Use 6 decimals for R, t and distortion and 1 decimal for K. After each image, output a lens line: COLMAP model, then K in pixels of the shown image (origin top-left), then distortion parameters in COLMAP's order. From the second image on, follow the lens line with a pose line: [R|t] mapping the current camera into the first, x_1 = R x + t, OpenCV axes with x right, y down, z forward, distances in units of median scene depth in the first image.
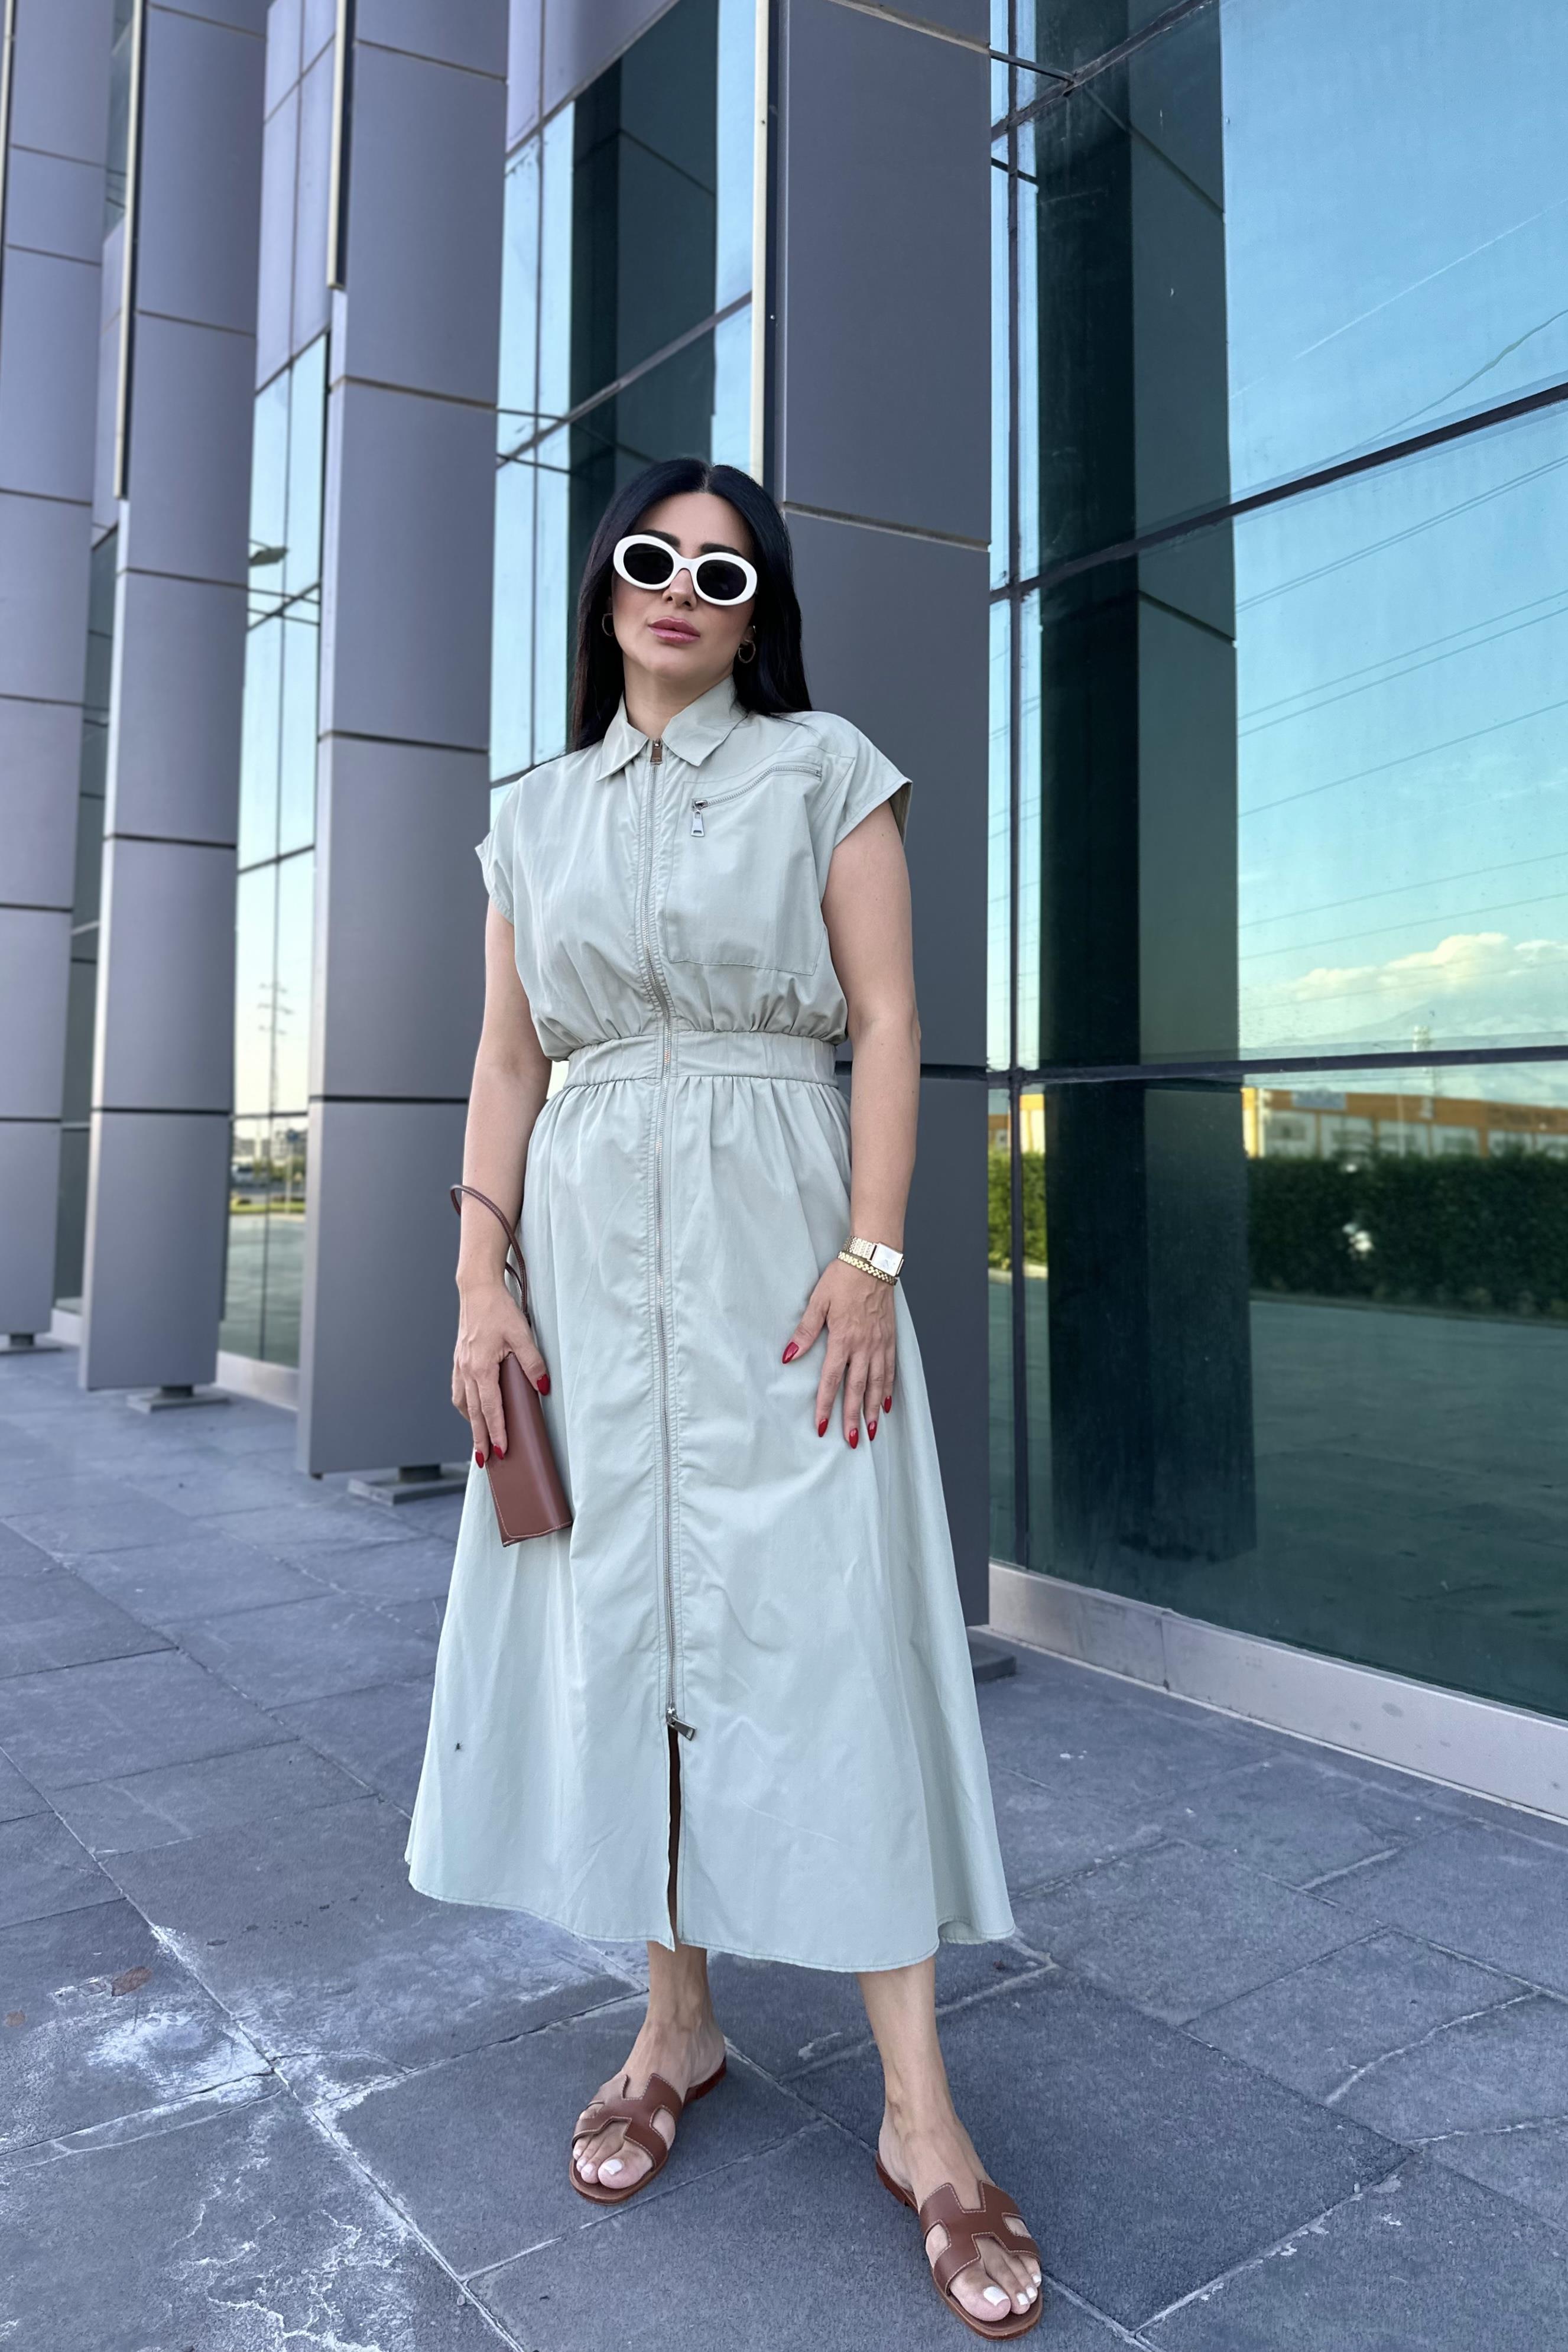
lens RADIAL K [[1689.6, 0, 790.2], [0, 1689.6, 1021.0], [0, 0, 1]] dist [-0.000202, -0.009164]
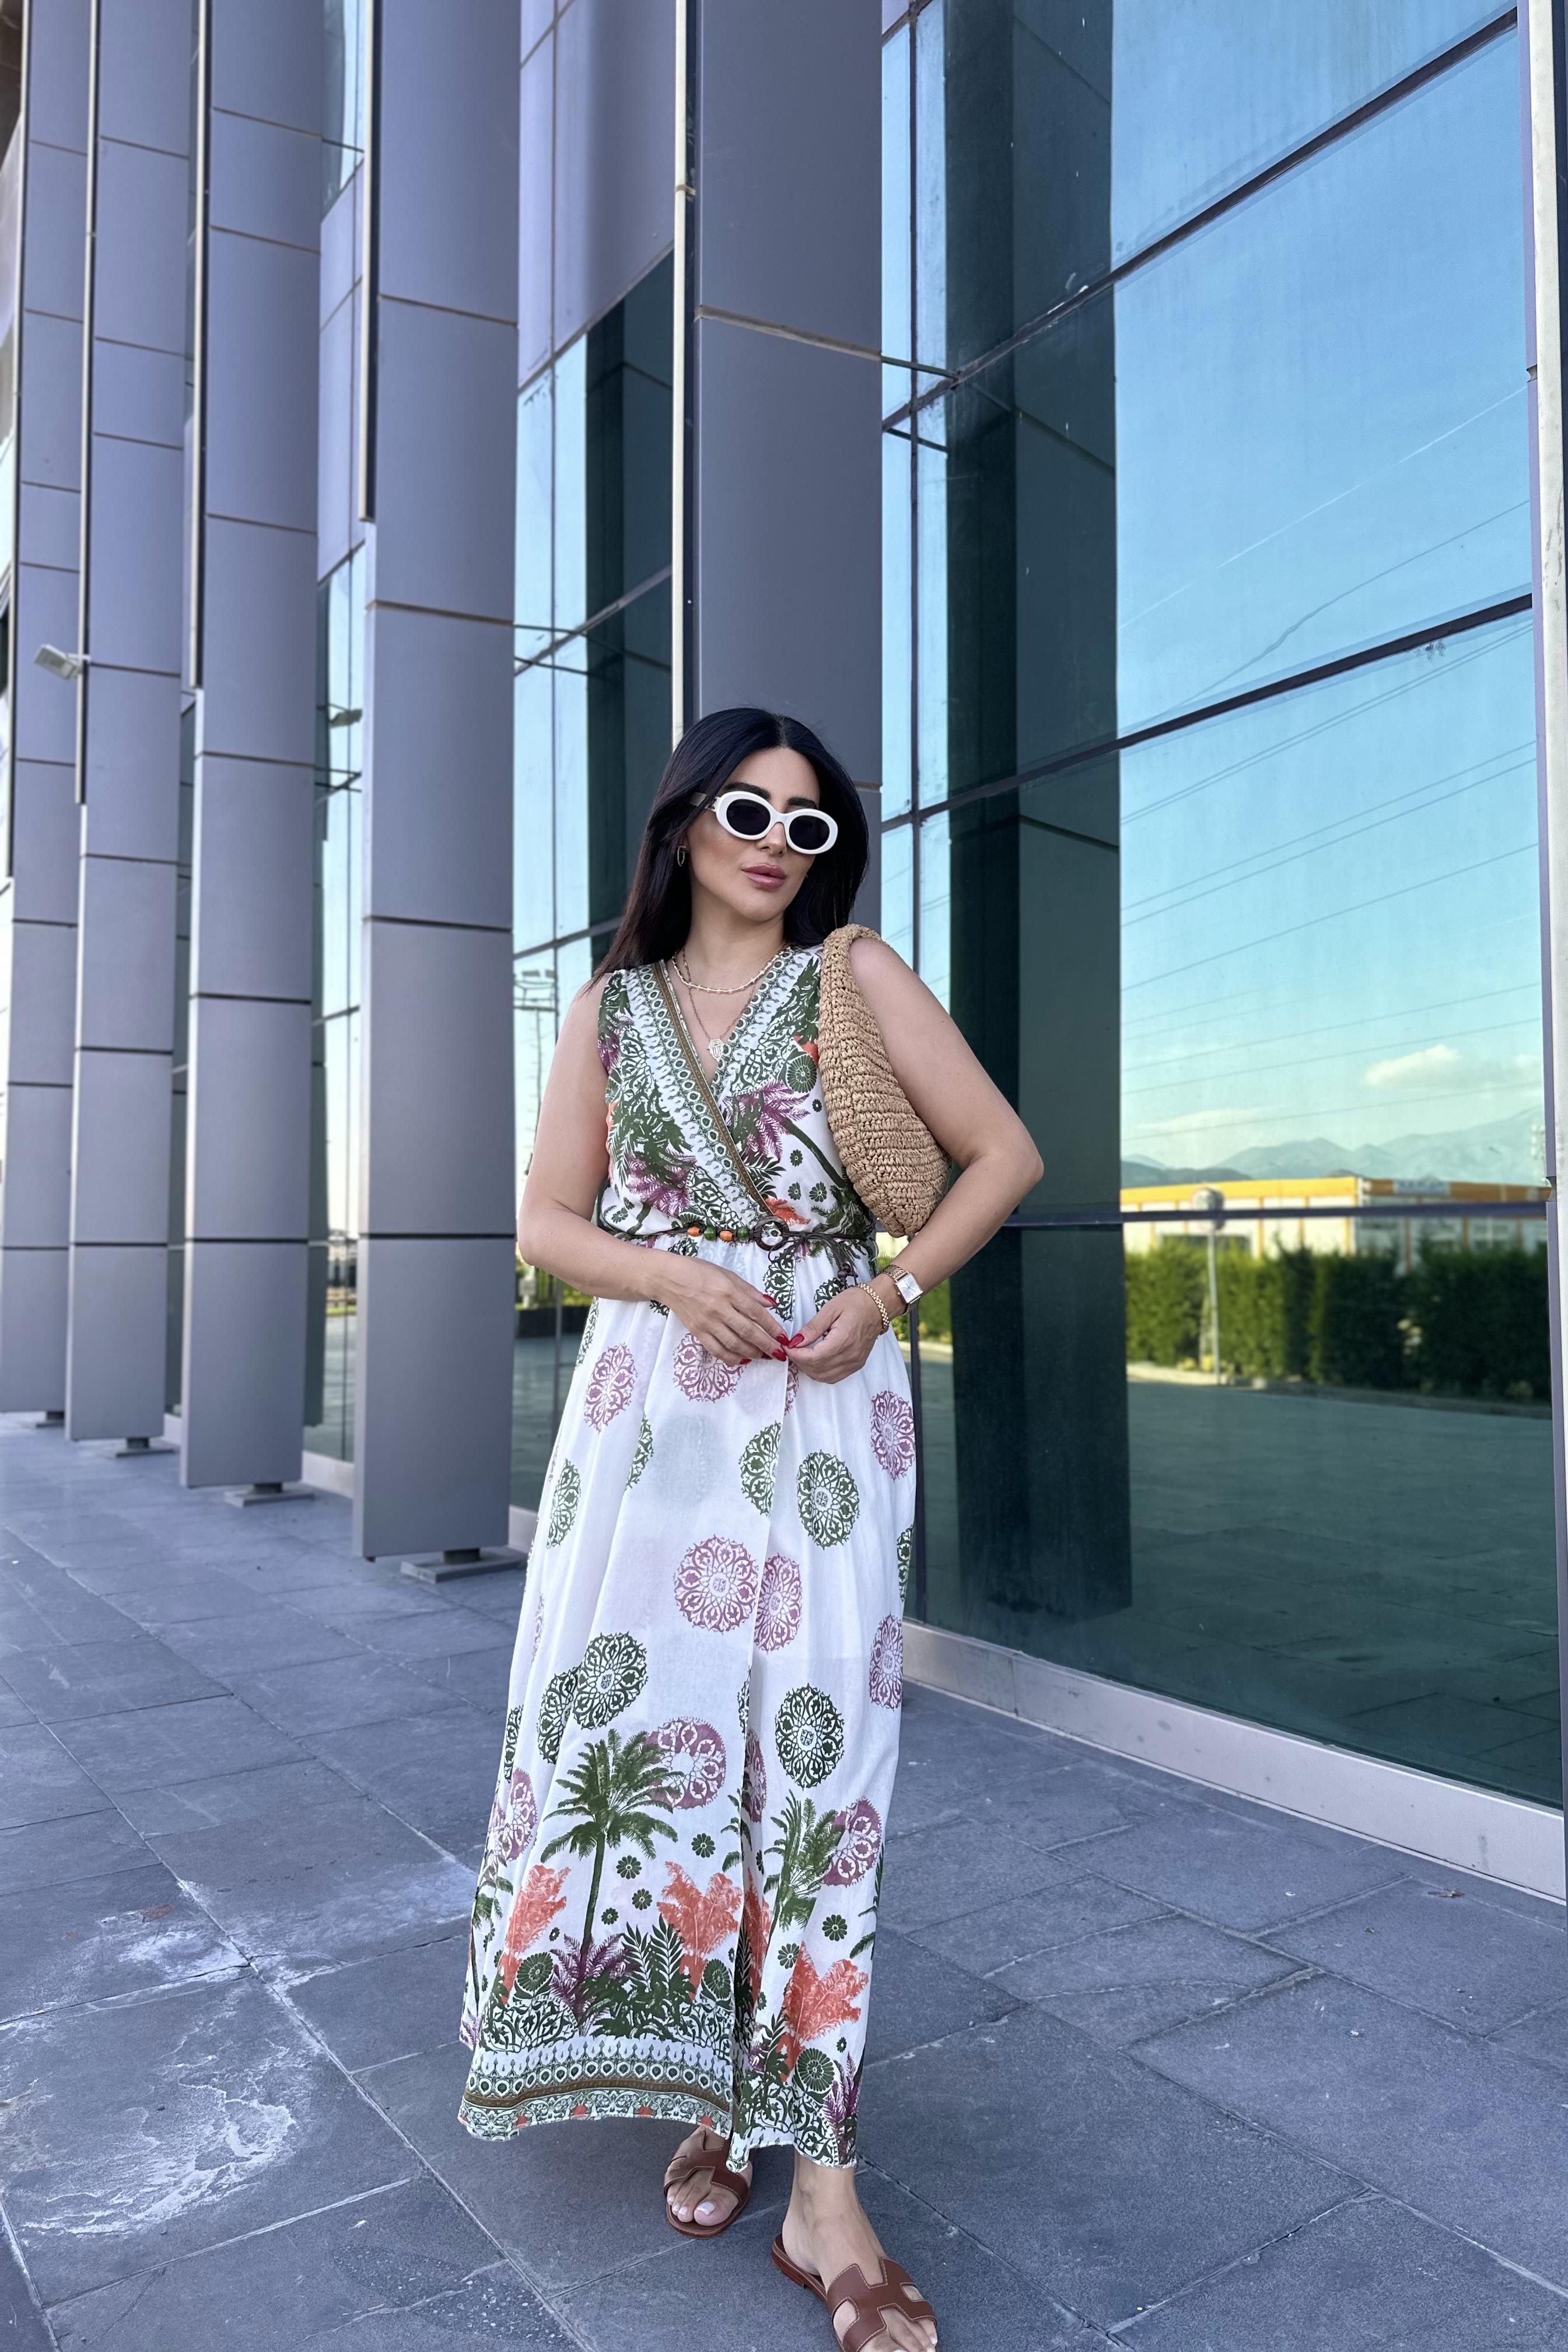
lens RADIAL K [[1644.7, 0, 880.3], [0, 1644.7, 1182.7], [0, 0, 1]] dist [0.005499, -0.014761]
pose [[0.999865, -0.011640, -0.011582, 0.157625], [0.012040, 0.999314, 0.035018, -0.046440], [0.011166, -0.035153, 0.999320, -0.222654]]
